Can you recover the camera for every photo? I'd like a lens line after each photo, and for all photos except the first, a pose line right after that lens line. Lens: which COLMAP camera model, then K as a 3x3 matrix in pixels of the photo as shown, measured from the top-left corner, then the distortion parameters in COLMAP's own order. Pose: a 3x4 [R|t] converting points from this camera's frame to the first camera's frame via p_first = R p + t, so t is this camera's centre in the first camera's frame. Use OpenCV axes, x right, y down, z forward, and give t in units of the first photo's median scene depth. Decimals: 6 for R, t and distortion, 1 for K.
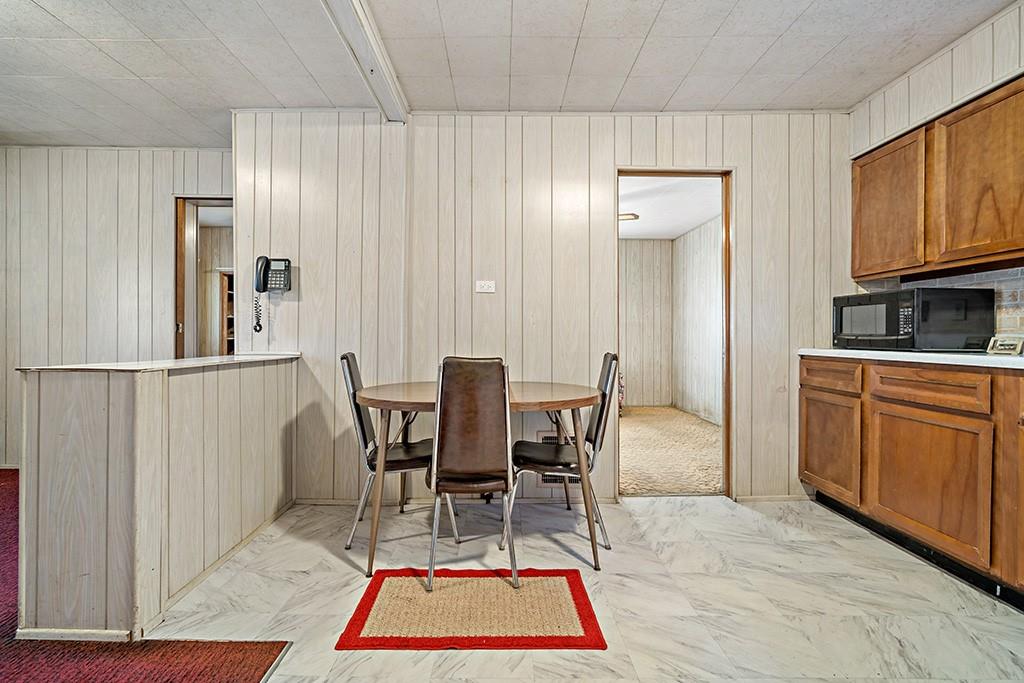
lens RADIAL K [[461.0, 0, 512.2], [0, 461.0, 339.5], [0, 0, 1]] dist [-0.000396, 0.000364]
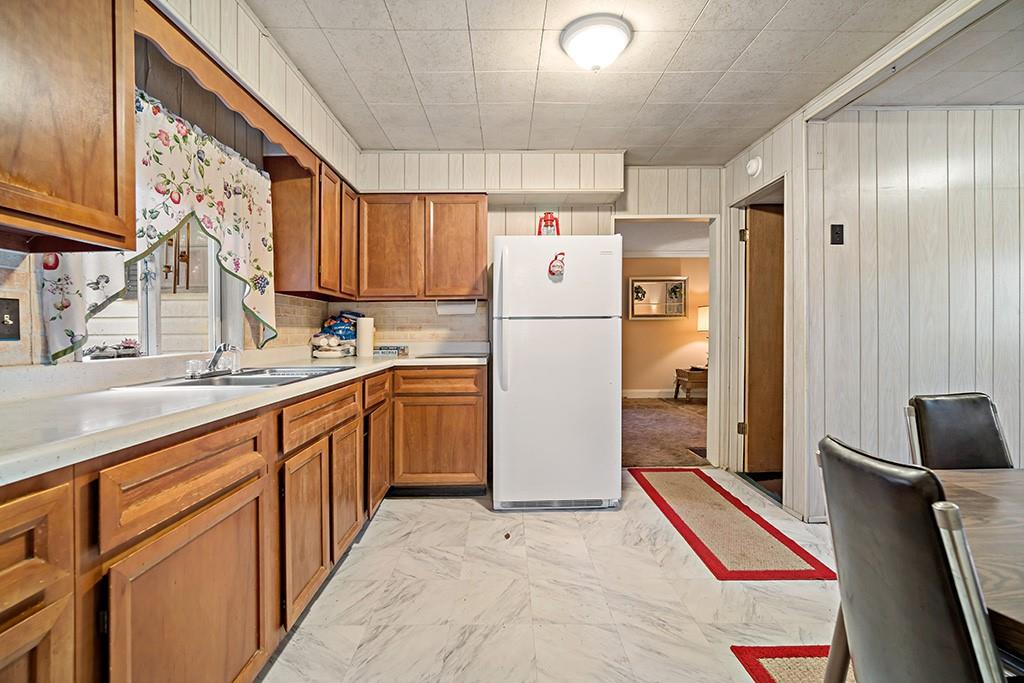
lens RADIAL K [[470.8, 0, 488.9], [0, 470.8, 333.0], [0, 0, 1]] dist [-0.012552, 0.000098]
pose [[-0.999565, 0.004543, 0.029129, 0.441809], [0.004886, 0.999919, 0.011730, -0.050020], [-0.029074, 0.011867, -0.999507, 1.259659]]
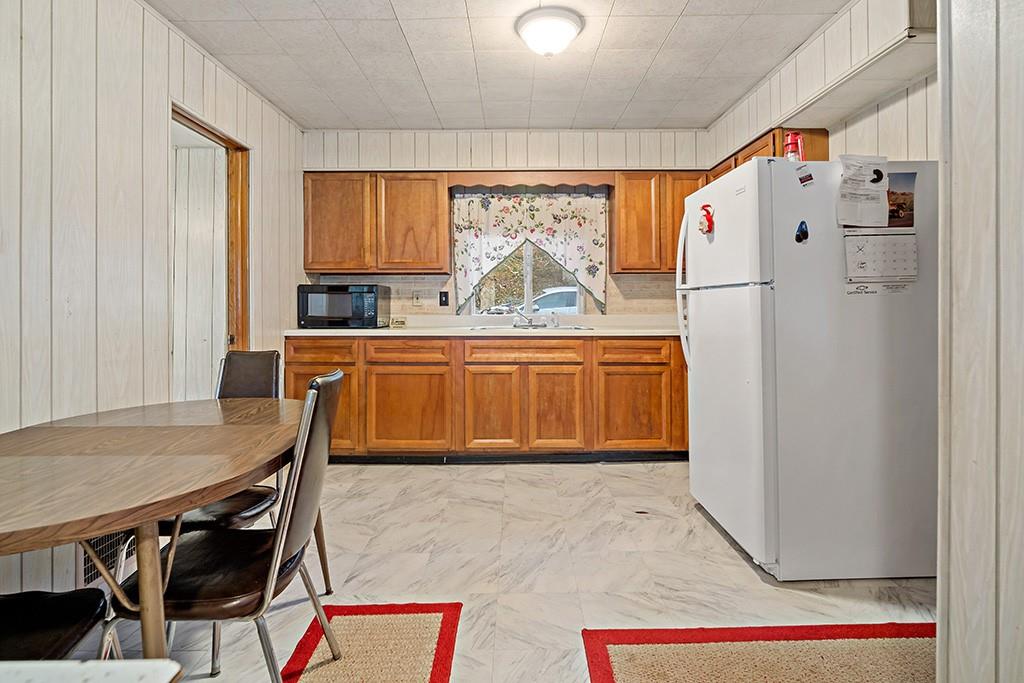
lens RADIAL K [[486.5, 0, 503.8], [0, 486.5, 305.6], [0, 0, 1]] dist [-0.002483, -0.000093]
pose [[0.037457, -0.008248, 0.999264, -0.598052], [0.011323, 0.999905, 0.007829, -0.049575], [-0.999234, 0.011021, 0.037546, 0.502684]]
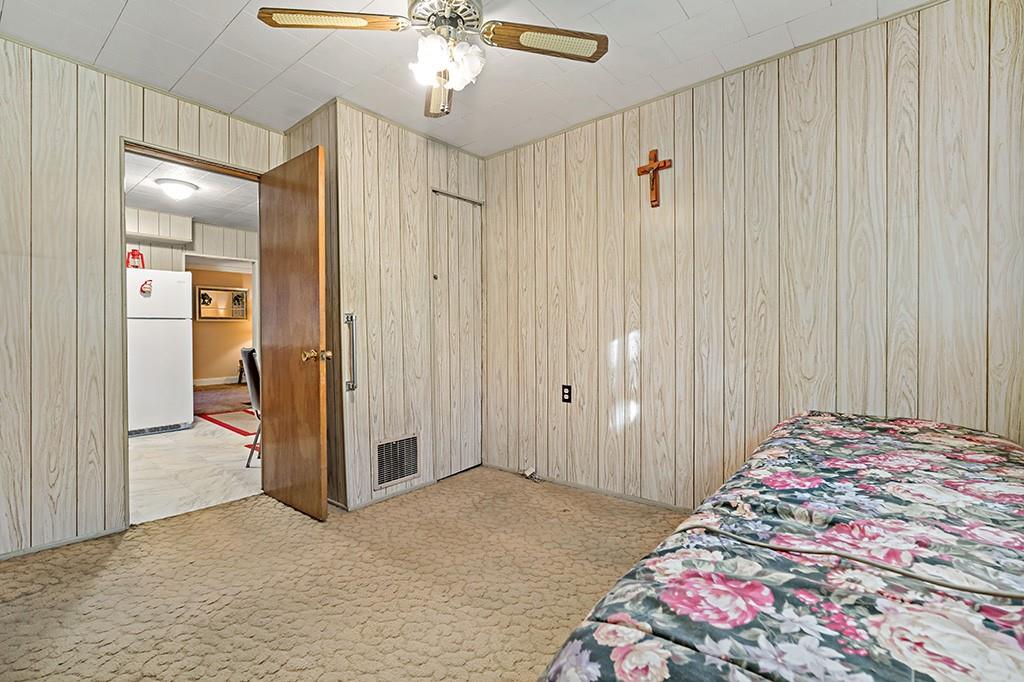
lens RADIAL K [[461.0, 0, 512.2], [0, 461.0, 339.0], [0, 0, 1]] dist [-0.000396, 0.000364]
pose [[-0.652348, 0.014245, -0.757786, 0.751516], [-0.000248, 0.999819, 0.019008, -0.023709], [0.757920, 0.012588, -0.652226, 2.432883]]
